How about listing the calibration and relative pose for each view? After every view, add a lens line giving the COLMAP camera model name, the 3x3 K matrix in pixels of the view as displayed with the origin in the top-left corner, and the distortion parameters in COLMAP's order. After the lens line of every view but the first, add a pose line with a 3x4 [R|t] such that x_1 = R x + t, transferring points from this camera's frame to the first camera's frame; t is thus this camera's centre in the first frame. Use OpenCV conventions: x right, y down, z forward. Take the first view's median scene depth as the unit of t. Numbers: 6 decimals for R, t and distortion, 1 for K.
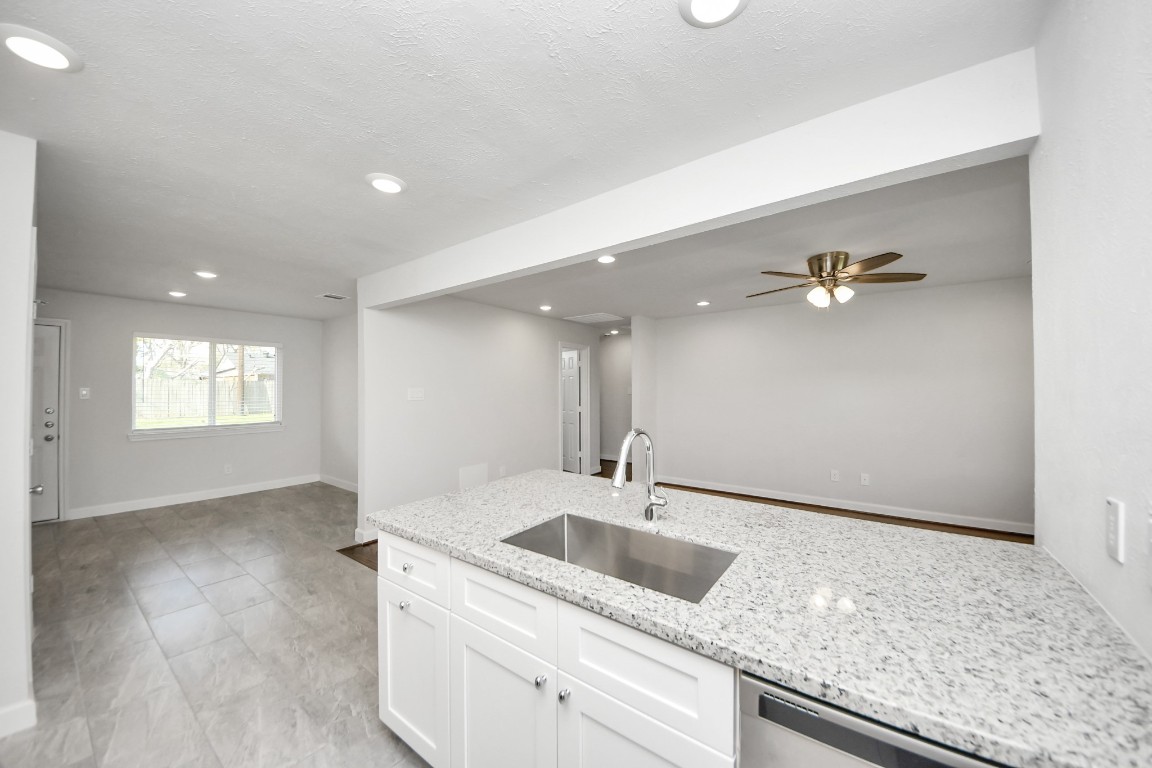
lens RADIAL K [[416.3, 0, 581.5], [0, 416.3, 385.7], [0, 0, 1]] dist [0.025006, -0.014675]
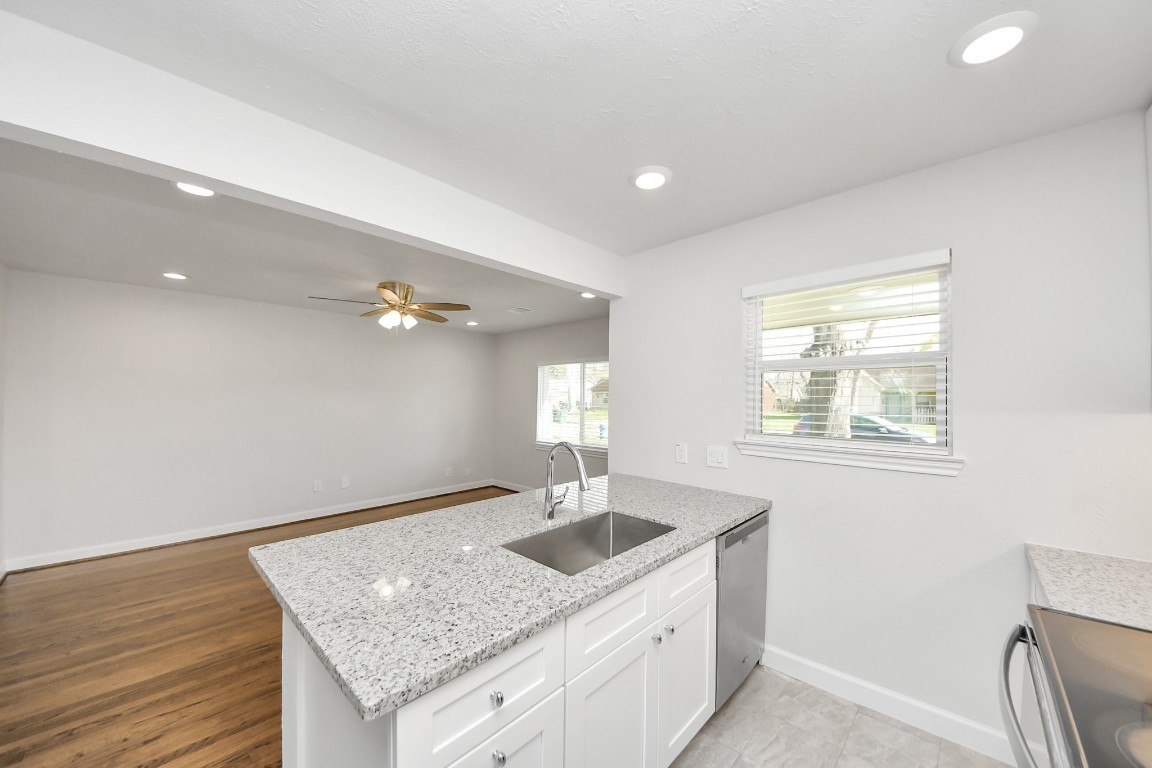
lens RADIAL K [[408.2, 0, 587.2], [0, 408.2, 394.9], [0, 0, 1]] dist [0.041866, -0.029154]
pose [[0.097650, 0.009549, 0.995175, -0.904567], [-0.020917, 0.999753, -0.007540, -0.025482], [-0.995001, -0.020080, 0.097826, 0.706804]]
